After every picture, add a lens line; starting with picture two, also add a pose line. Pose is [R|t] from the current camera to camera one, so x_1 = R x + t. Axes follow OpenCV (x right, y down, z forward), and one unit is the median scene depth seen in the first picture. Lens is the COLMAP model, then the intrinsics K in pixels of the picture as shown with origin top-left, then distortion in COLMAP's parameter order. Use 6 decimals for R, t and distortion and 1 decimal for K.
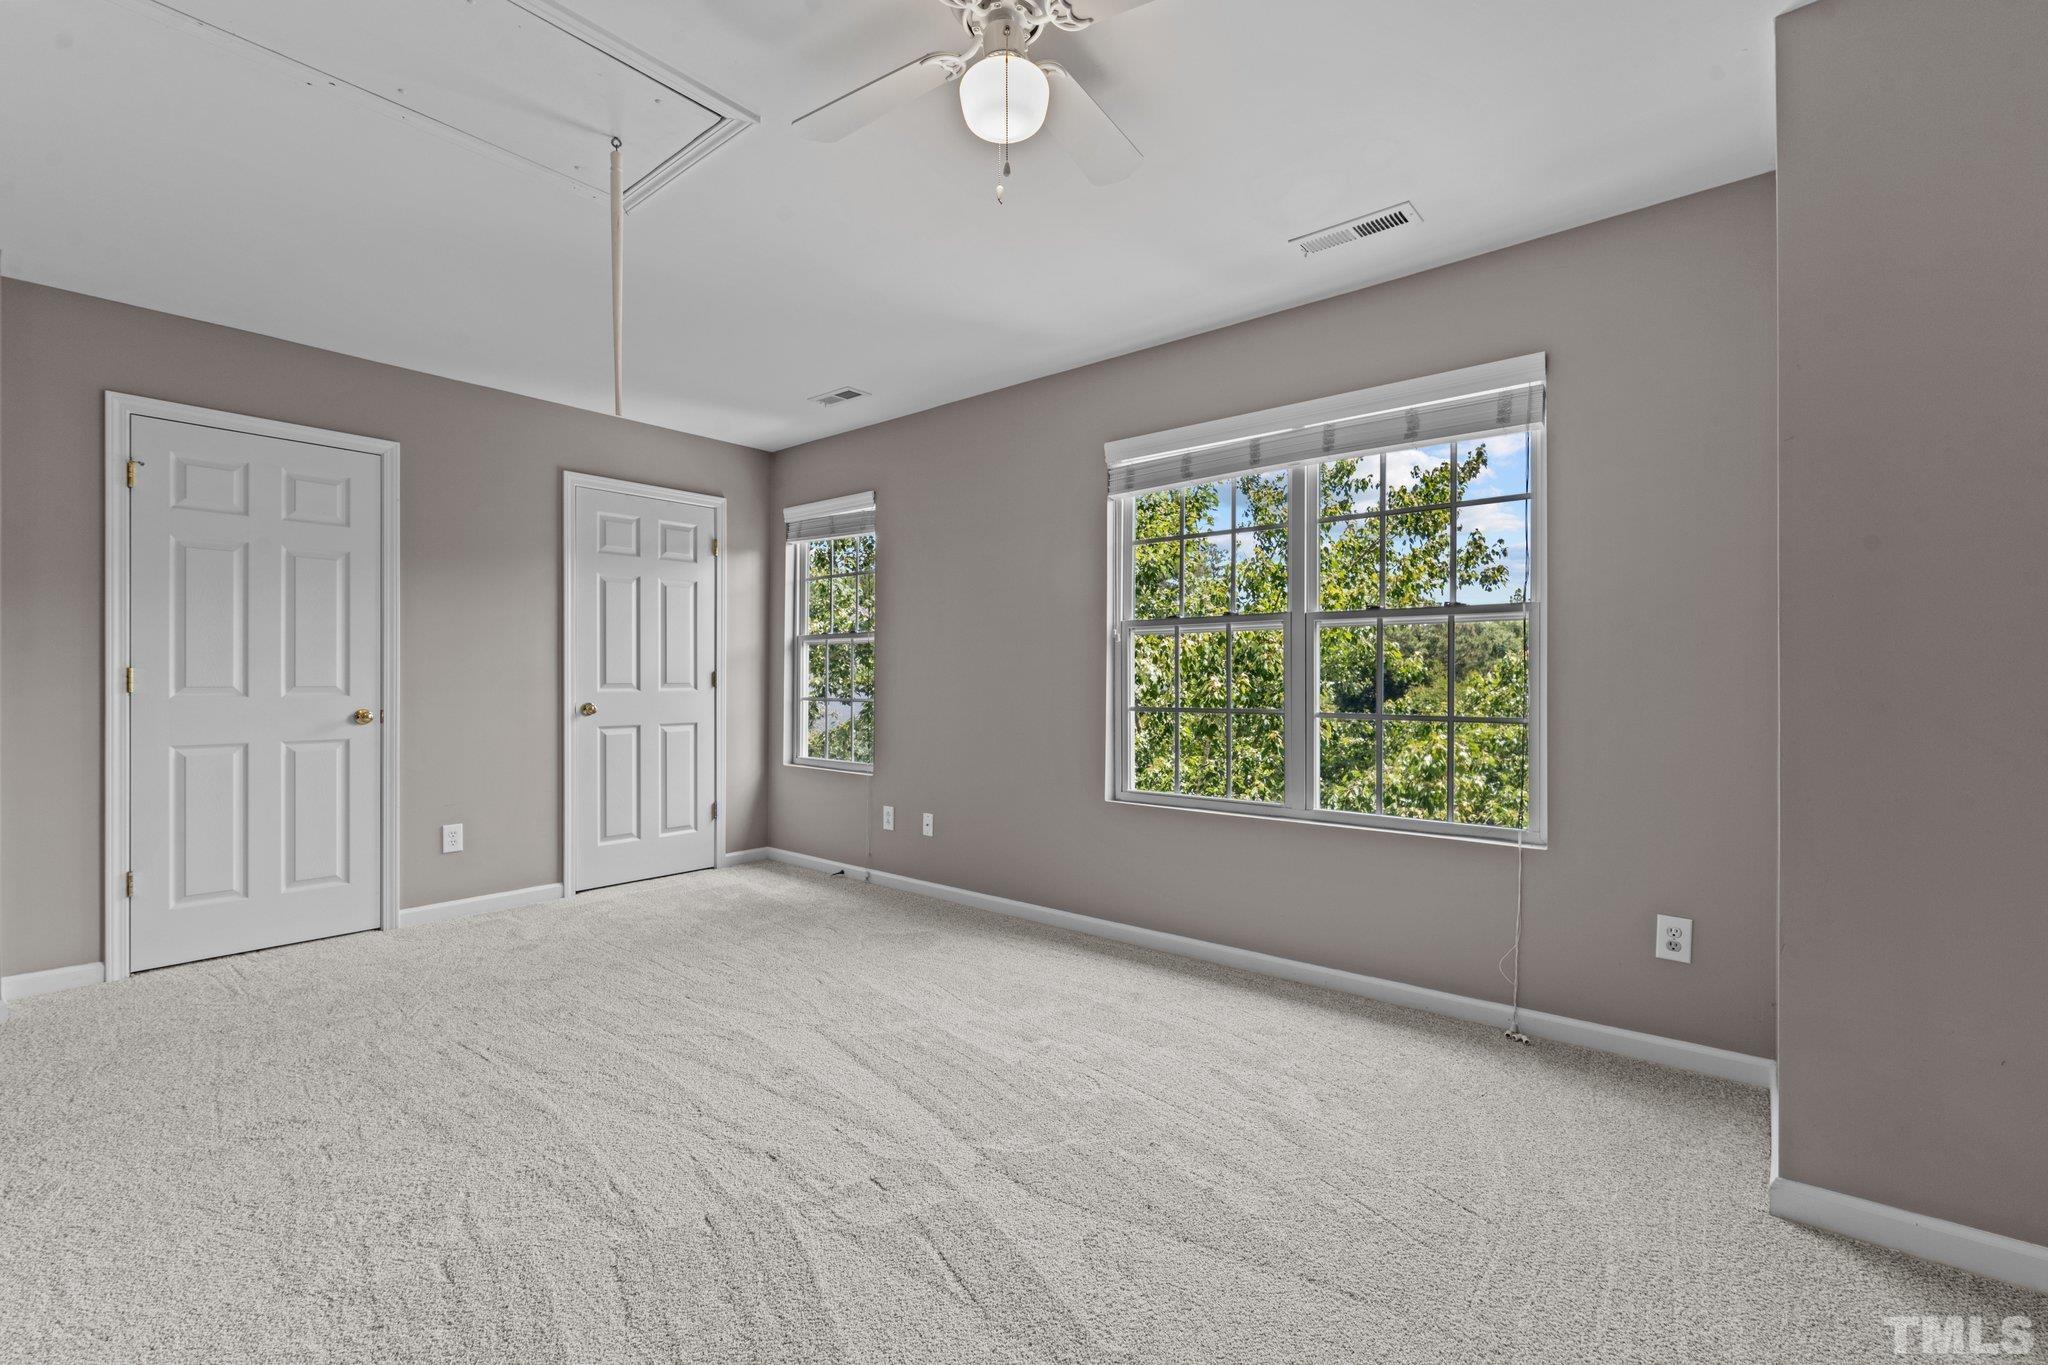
lens RADIAL K [[873.6, 0, 1019.2], [0, 873.6, 686.3], [0, 0, 1]] dist [0.000269, -0.000170]
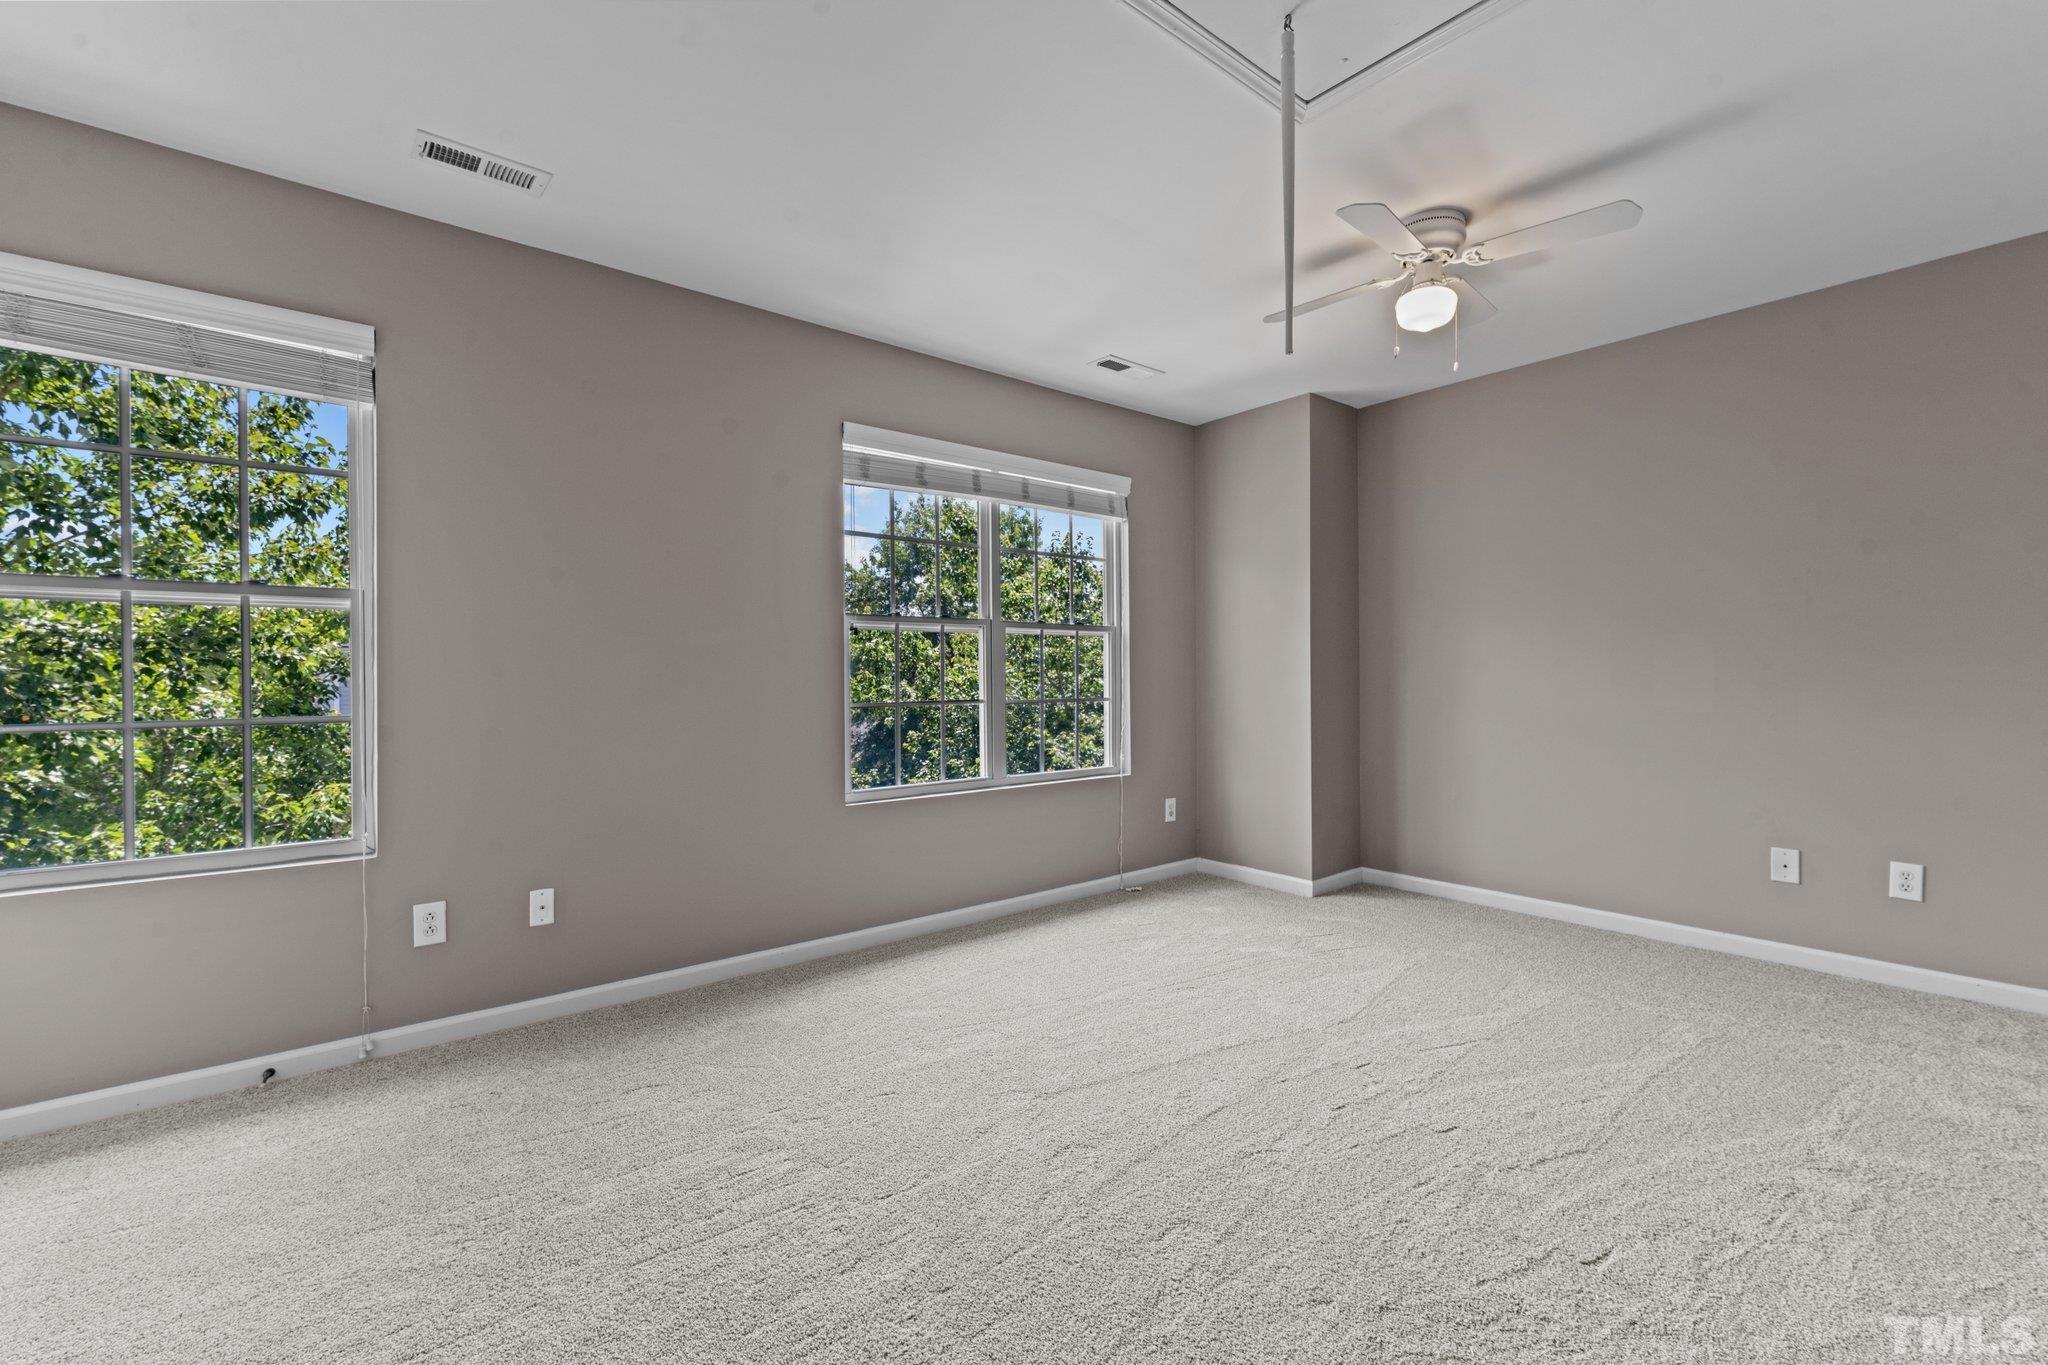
lens RADIAL K [[875.4, 0, 1004.3], [0, 875.4, 688.6], [0, 0, 1]] dist [0.003692, 0.000095]
pose [[0.193298, -0.017770, 0.980979, -0.721447], [0.011803, 0.999806, 0.015785, -0.006619], [-0.981069, 0.008527, 0.193470, 0.599708]]
